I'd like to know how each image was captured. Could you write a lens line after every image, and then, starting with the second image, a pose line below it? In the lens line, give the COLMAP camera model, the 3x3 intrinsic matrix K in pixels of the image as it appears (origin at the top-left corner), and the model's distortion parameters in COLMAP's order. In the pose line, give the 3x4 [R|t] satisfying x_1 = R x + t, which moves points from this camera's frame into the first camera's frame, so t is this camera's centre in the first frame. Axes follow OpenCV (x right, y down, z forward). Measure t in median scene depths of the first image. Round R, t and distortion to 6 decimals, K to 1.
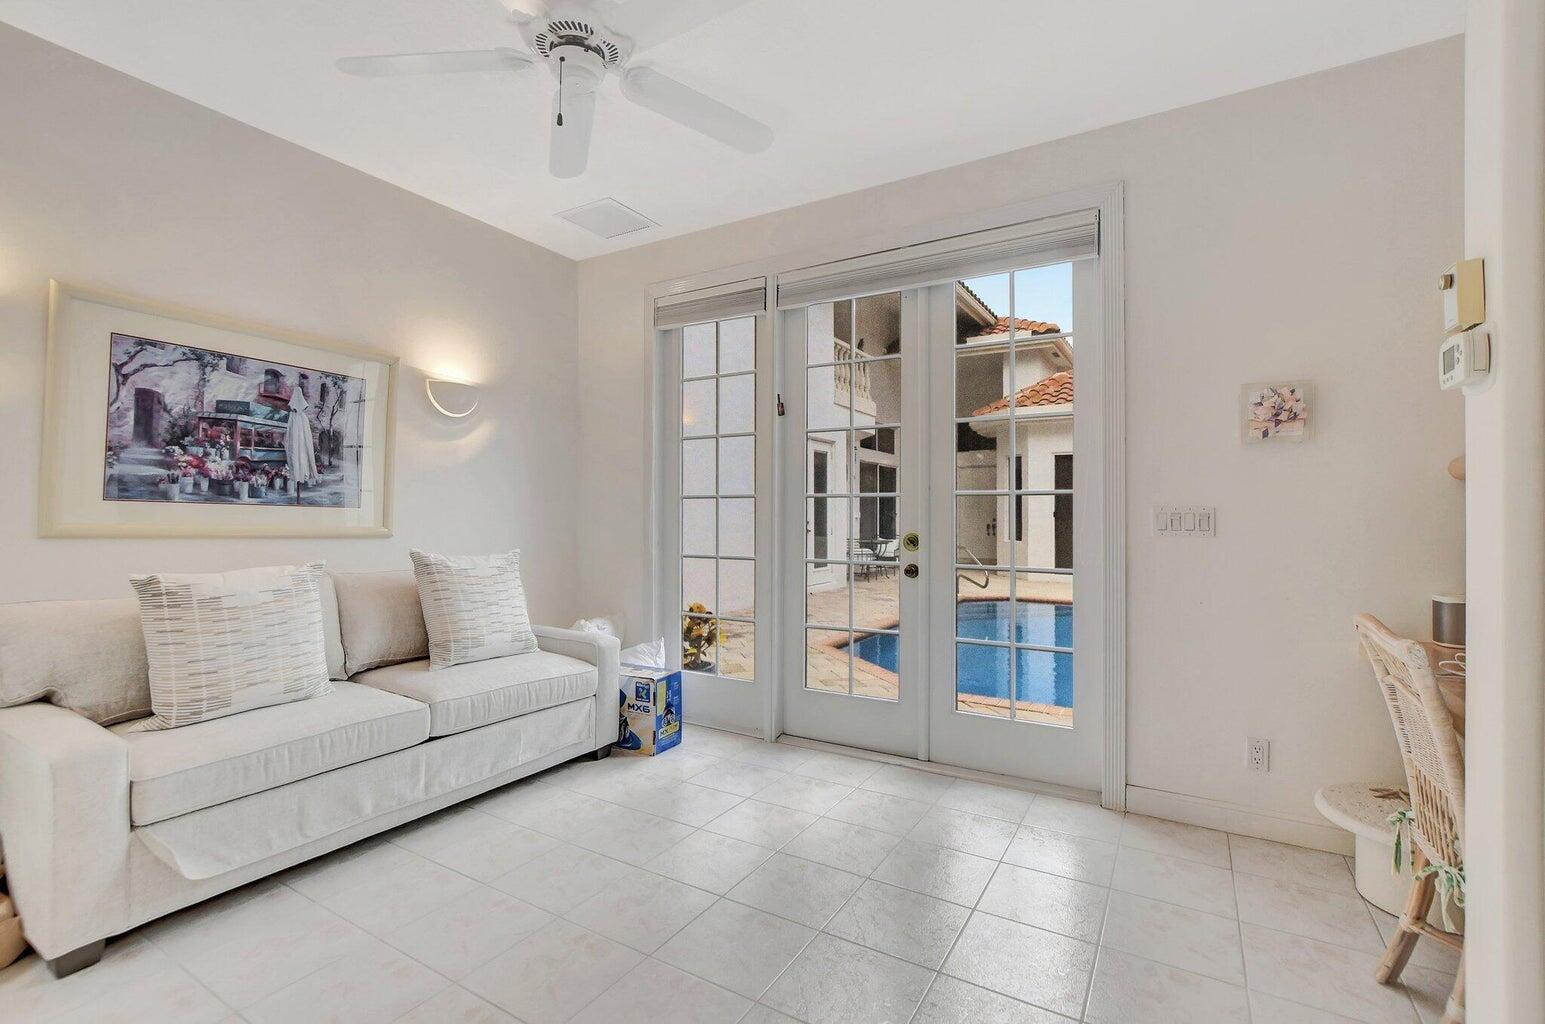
lens RADIAL K [[712.8, 0, 772.5], [0, 712.8, 512.0], [0, 0, 1]] dist [-0.000761, 0.000097]
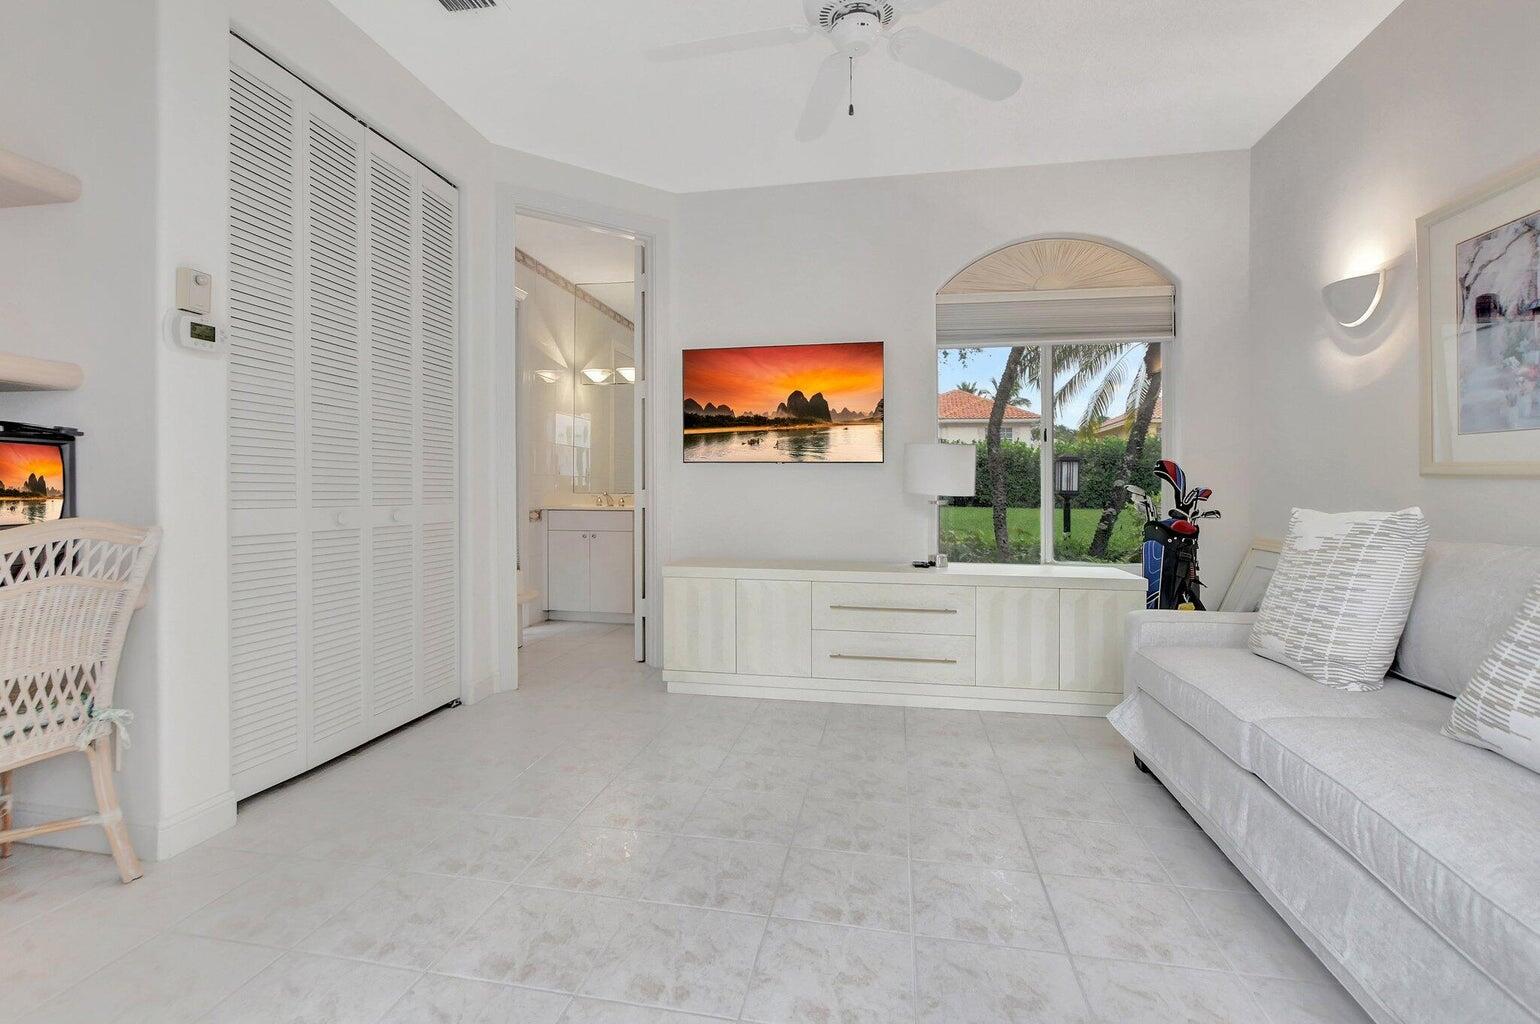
lens RADIAL K [[685.8, 0, 775.5], [0, 685.8, 516.5], [0, 0, 1]] dist [-0.031529, 0.000010]
pose [[-0.936430, 0.000104, -0.350854, 0.139179], [-0.011793, 0.999426, 0.031770, 0.064114], [0.350655, 0.033888, -0.935891, 1.384477]]
